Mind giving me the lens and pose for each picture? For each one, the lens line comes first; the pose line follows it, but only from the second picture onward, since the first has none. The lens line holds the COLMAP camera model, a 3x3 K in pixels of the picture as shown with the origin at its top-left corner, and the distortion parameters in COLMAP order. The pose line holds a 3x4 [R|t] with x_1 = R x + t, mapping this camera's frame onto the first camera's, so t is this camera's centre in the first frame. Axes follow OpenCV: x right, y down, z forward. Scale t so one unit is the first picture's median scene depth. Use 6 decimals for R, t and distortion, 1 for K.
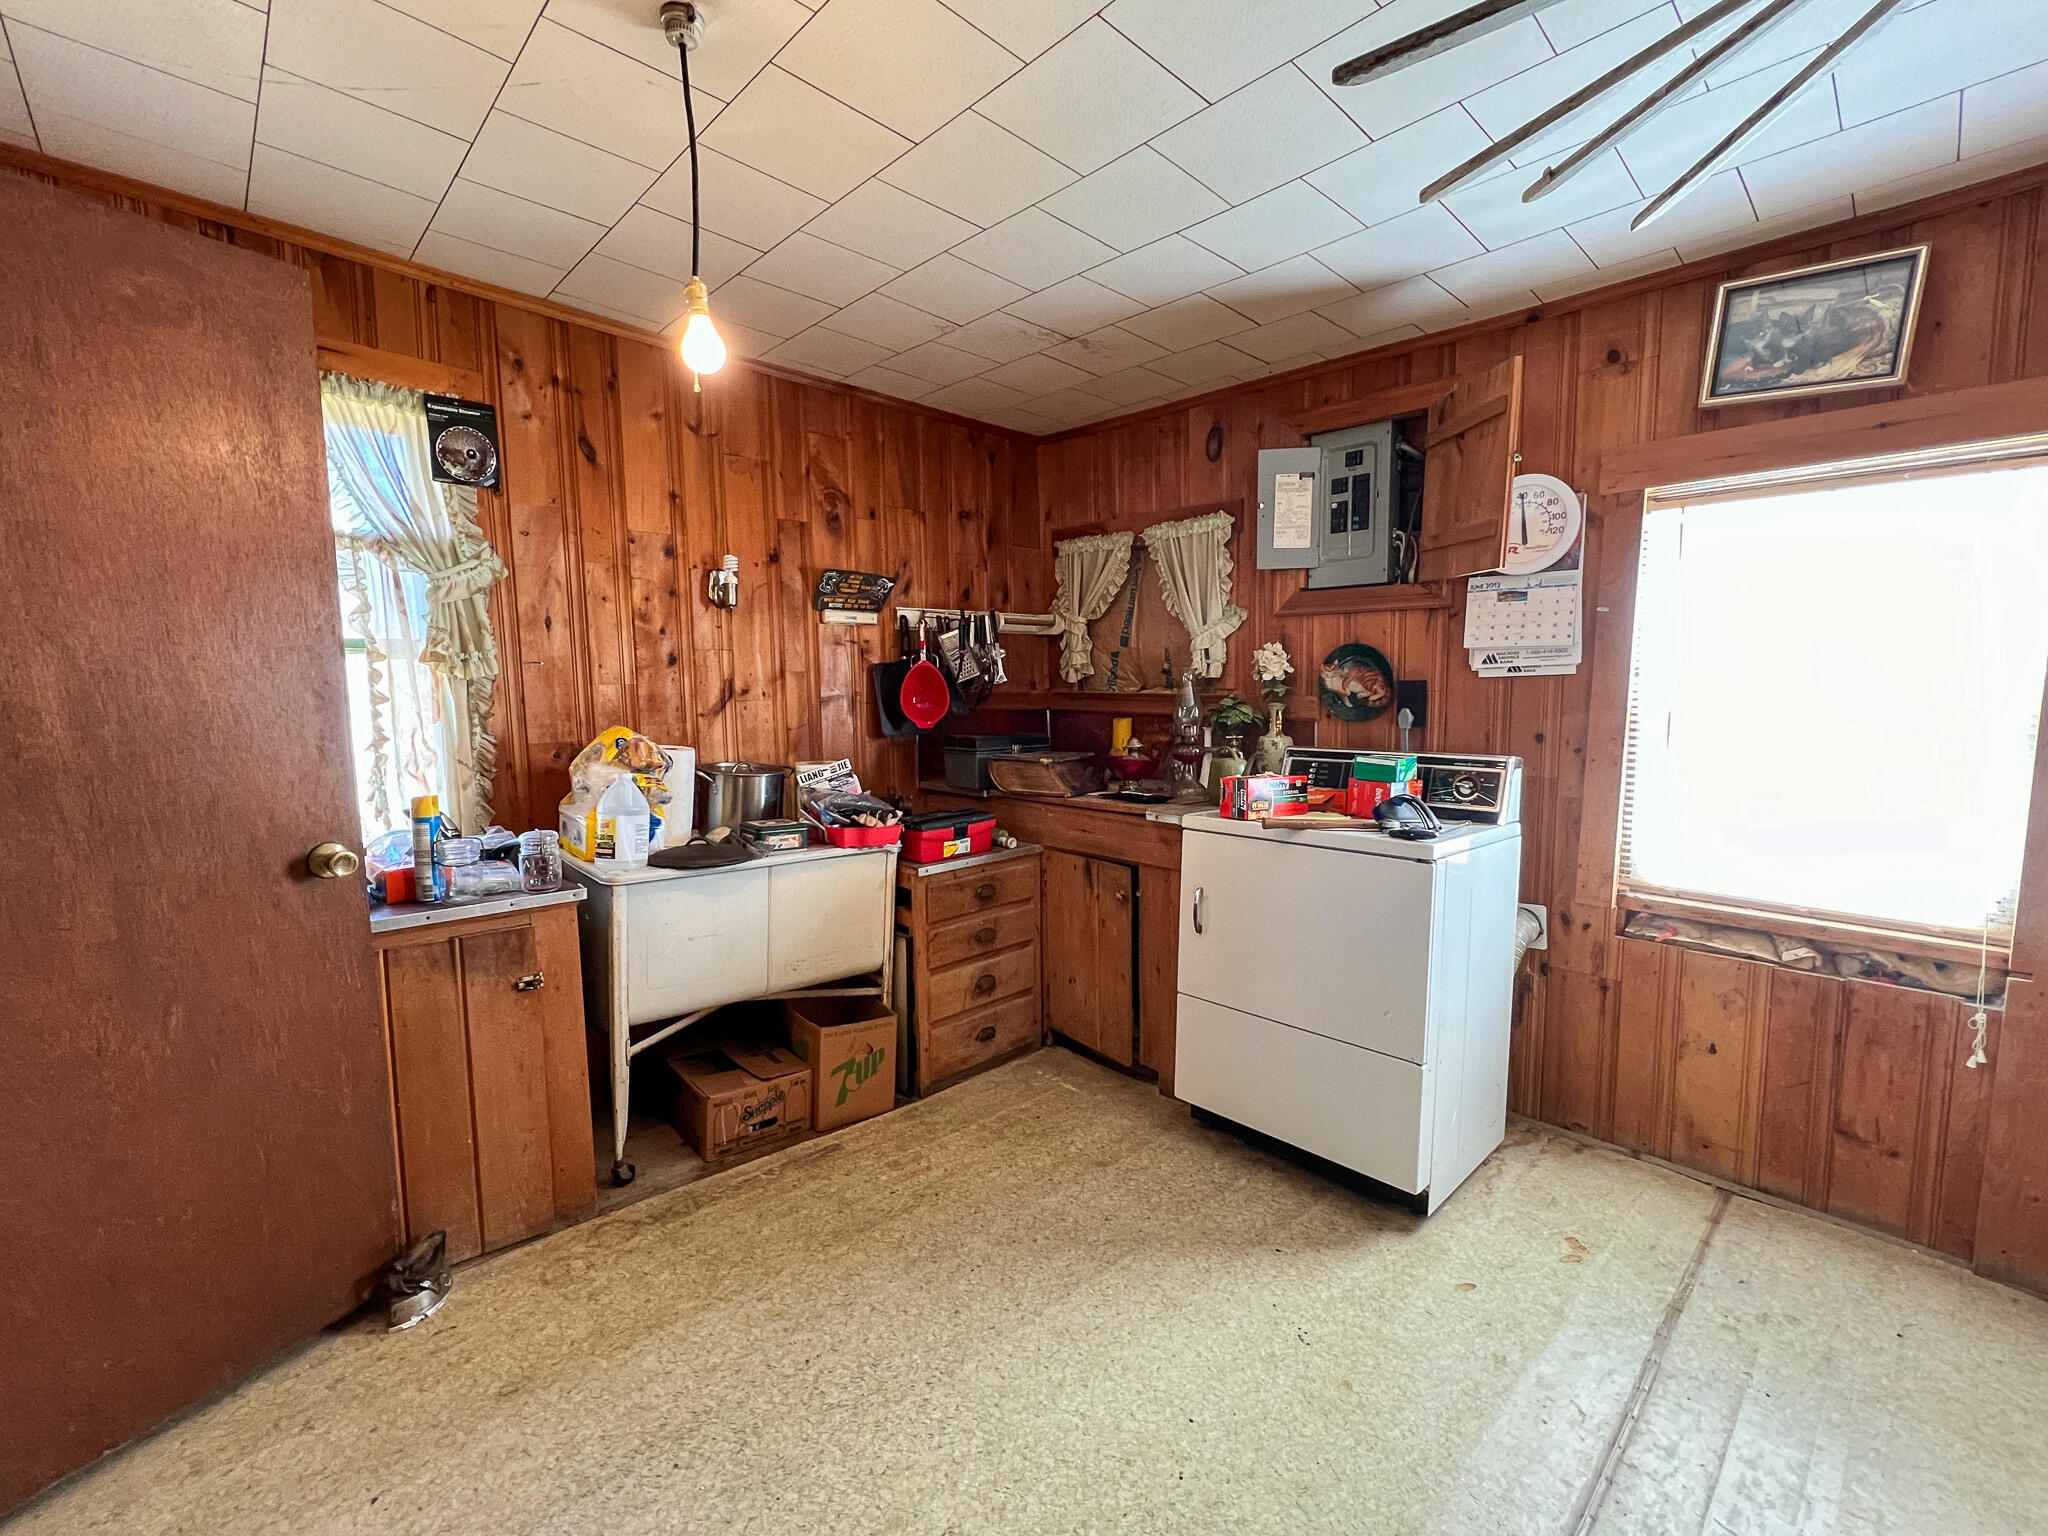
lens RADIAL K [[846.7, 0, 1025.4], [0, 846.7, 761.7], [0, 0, 1]] dist [-0.000944, -0.000165]
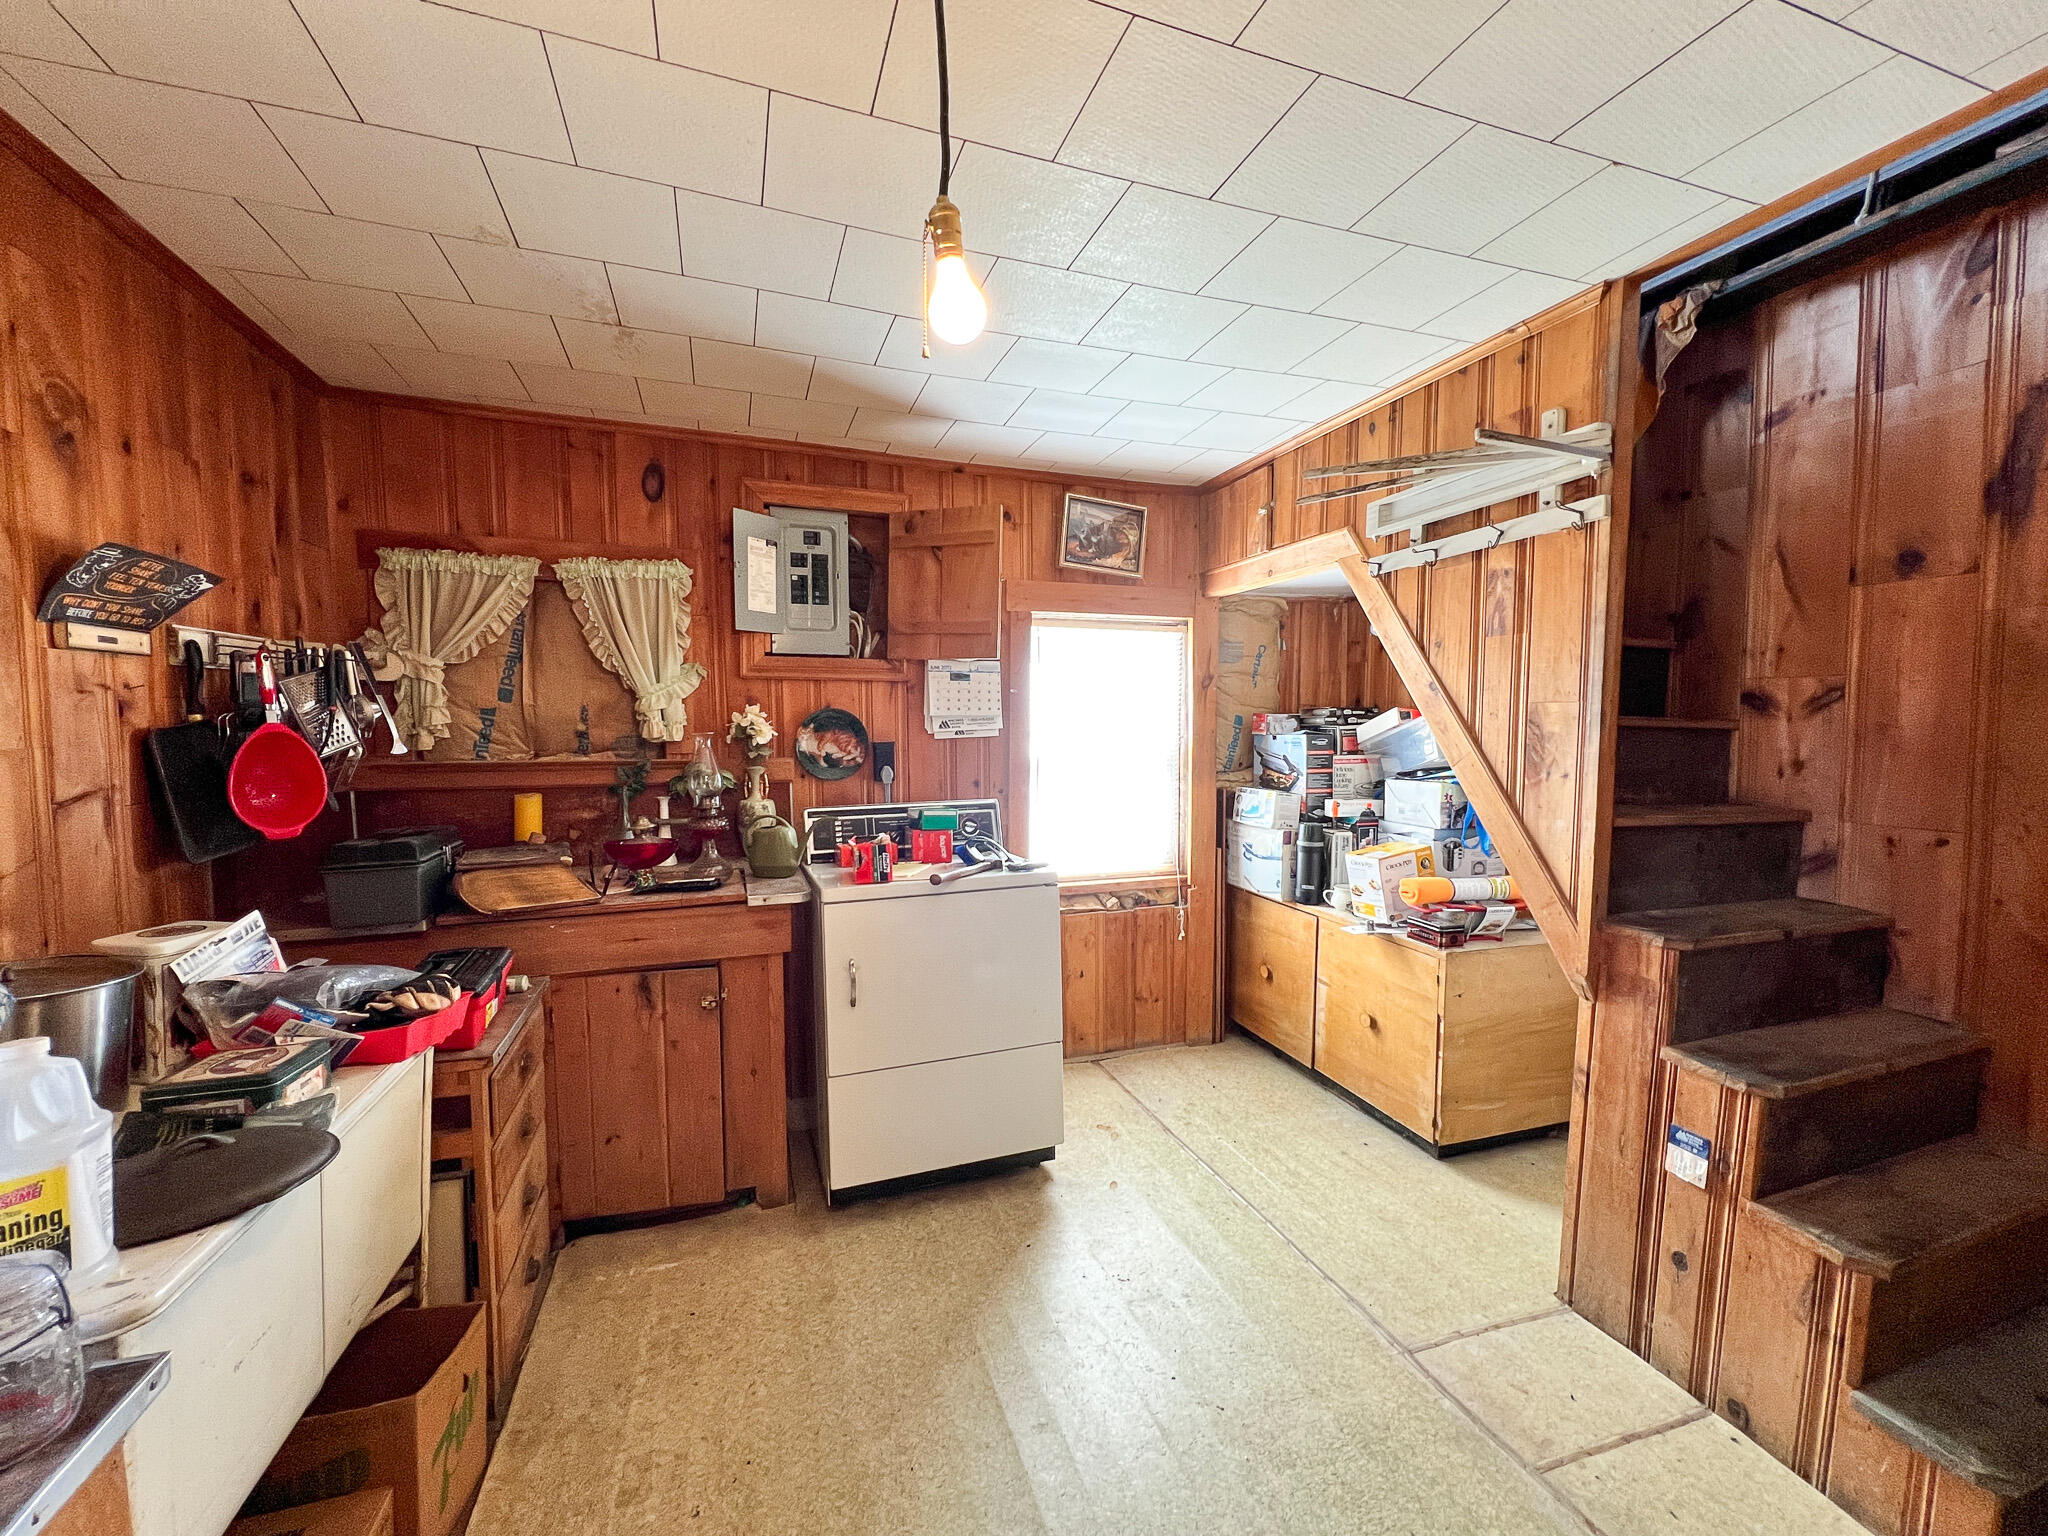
lens RADIAL K [[824.7, 0, 1024.0], [0, 824.7, 768.0], [0, 0, 1]] dist [-0.000211, -0.000045]
pose [[0.422618, -0.050660, 0.904891, -0.463224], [0.089228, 0.995912, 0.014083, -0.056081], [-0.901905, 0.074790, 0.425410, 0.327745]]
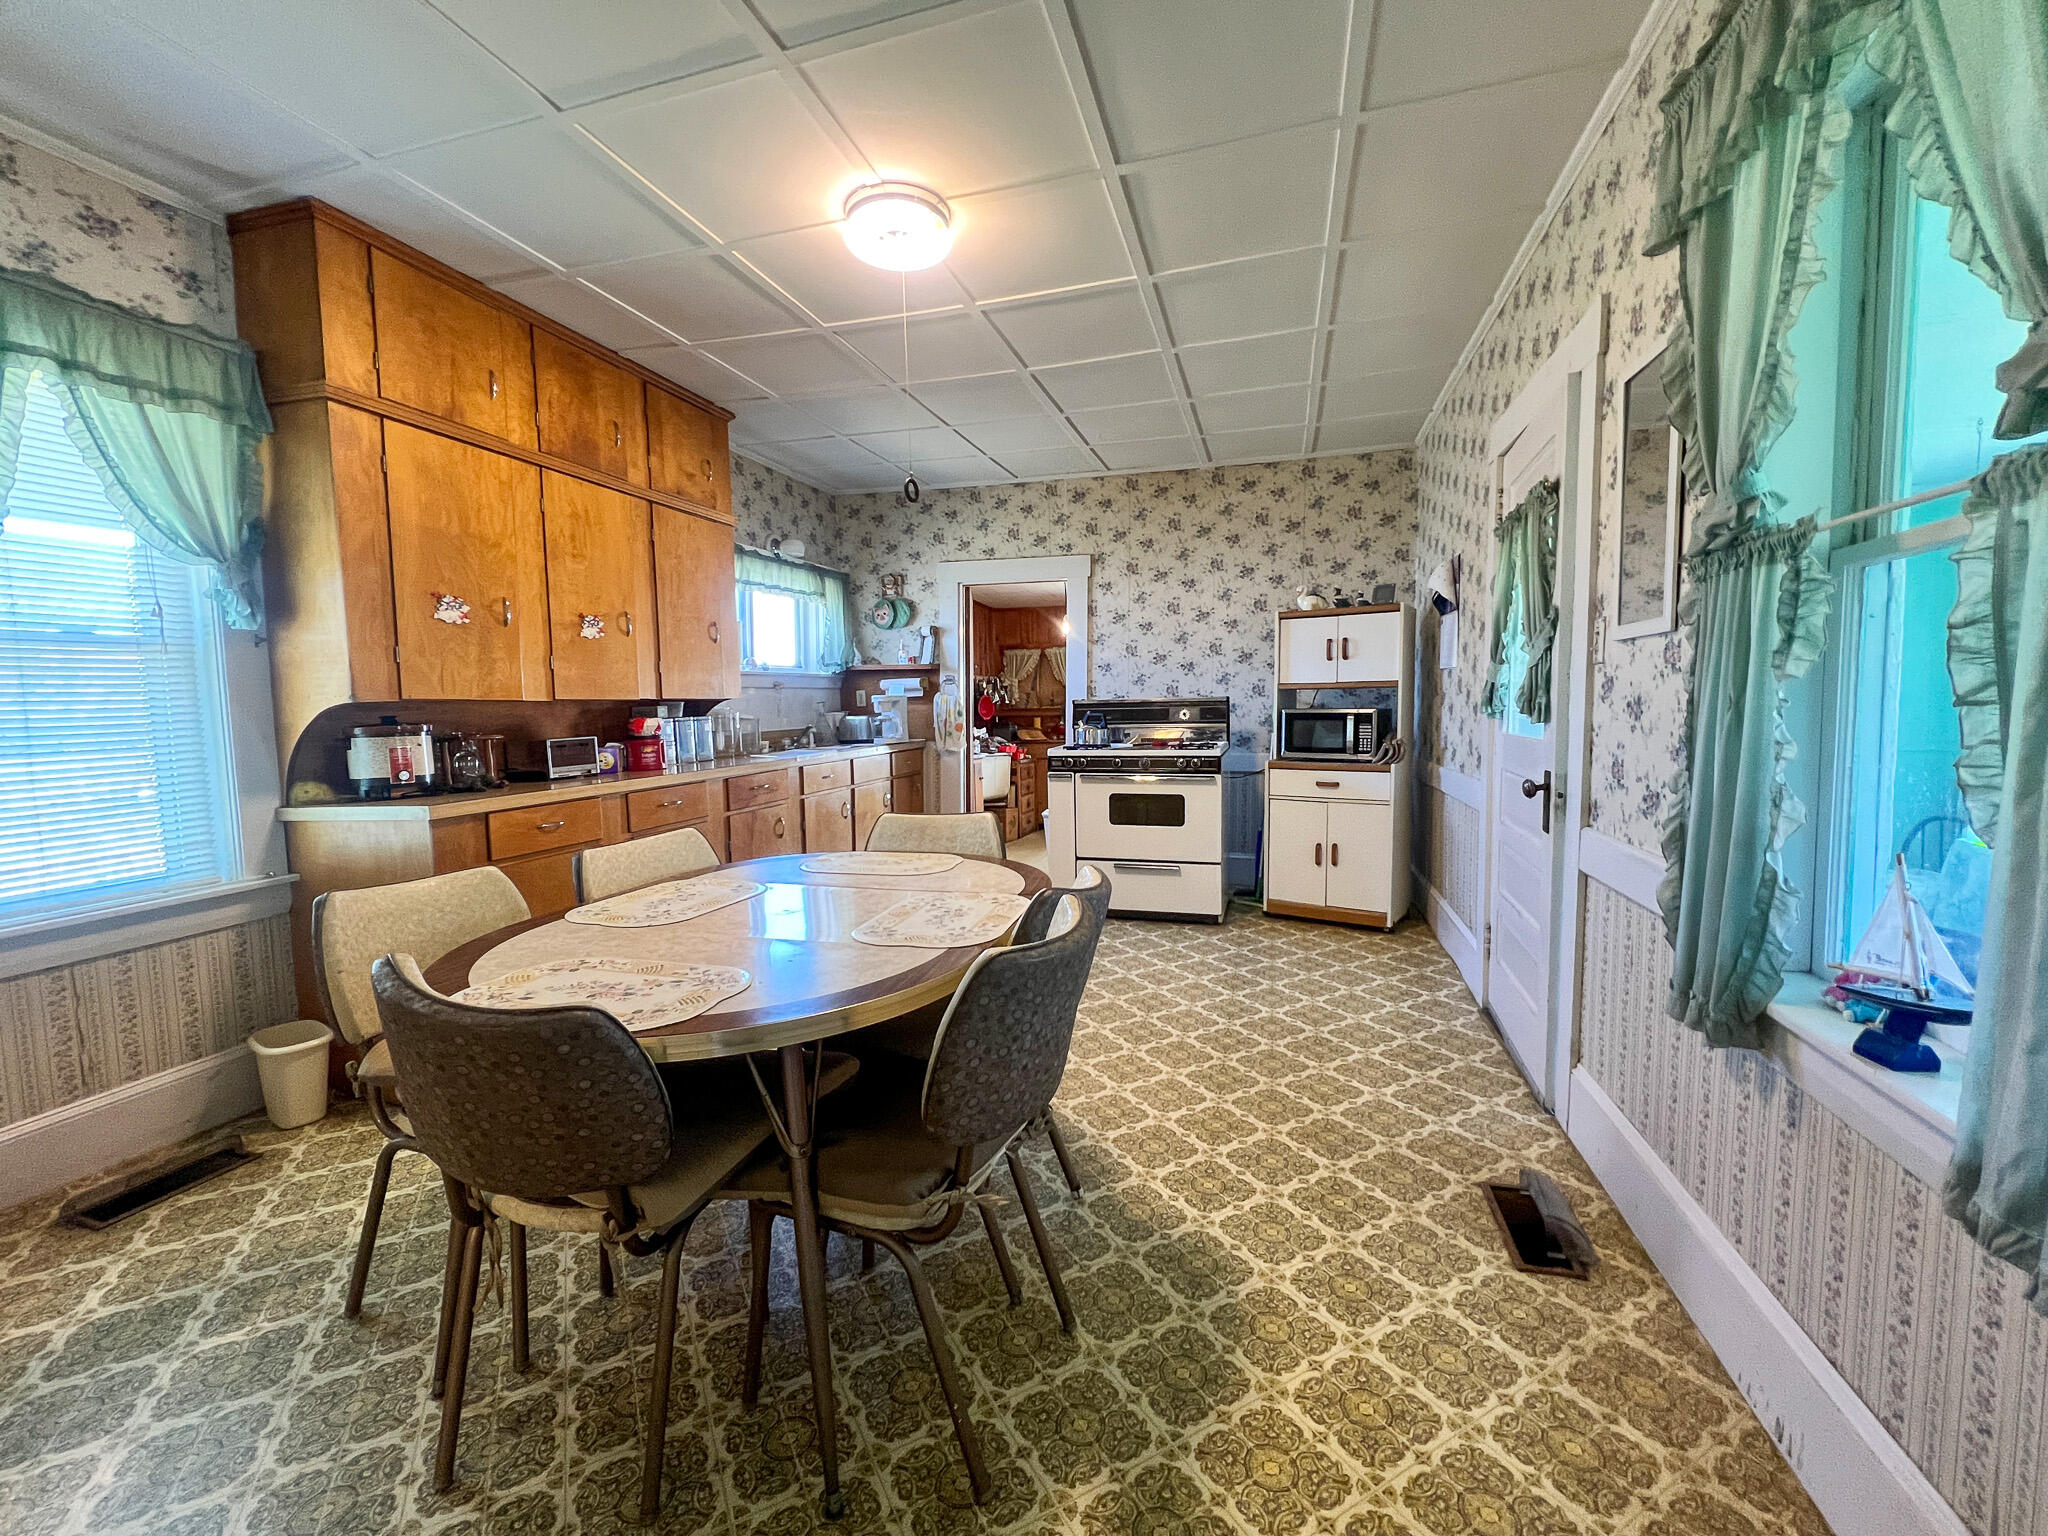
lens RADIAL K [[824.7, 0, 1024.0], [0, 824.7, 768.0], [0, 0, 1]] dist [-0.000211, -0.000045]
pose [[0.878467, -0.048069, 0.475378, -1.448833], [0.061031, 0.998065, -0.011859, 0.171078], [-0.473889, 0.039431, 0.879701, -1.576710]]
